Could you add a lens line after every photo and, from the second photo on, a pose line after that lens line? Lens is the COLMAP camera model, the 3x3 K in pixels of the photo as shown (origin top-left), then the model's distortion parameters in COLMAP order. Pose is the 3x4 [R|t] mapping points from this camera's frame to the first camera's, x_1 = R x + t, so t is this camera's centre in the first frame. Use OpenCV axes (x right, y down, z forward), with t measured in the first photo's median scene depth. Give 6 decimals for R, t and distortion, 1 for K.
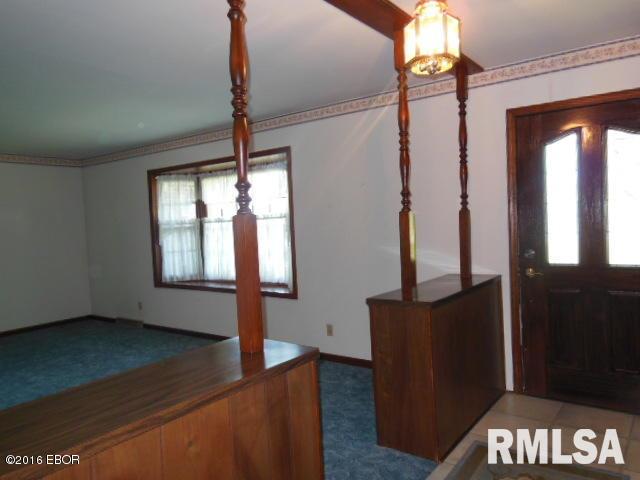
lens RADIAL K [[468.7, 0, 318.8], [0, 468.7, 254.7], [0, 0, 1]] dist [0.006852, 0.031353]
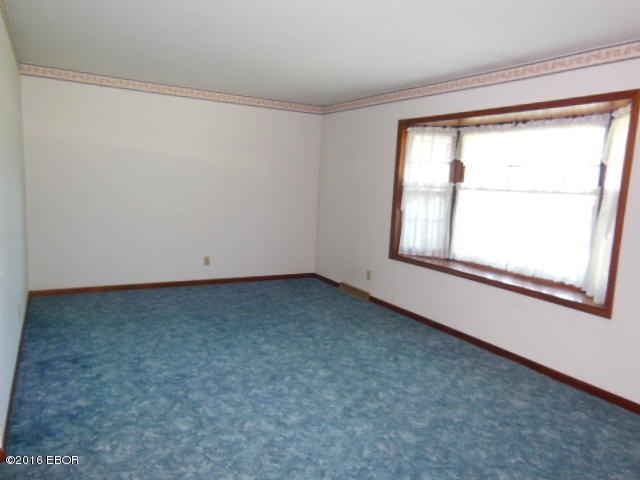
lens RADIAL K [[468.7, 0, 318.7], [0, 468.7, 240.8], [0, 0, 1]] dist [0.006852, 0.031353]
pose [[0.911572, 0.144411, -0.384945, -0.141087], [-0.121153, 0.989061, 0.084147, -0.018518], [0.392885, -0.030069, 0.919096, 0.161522]]
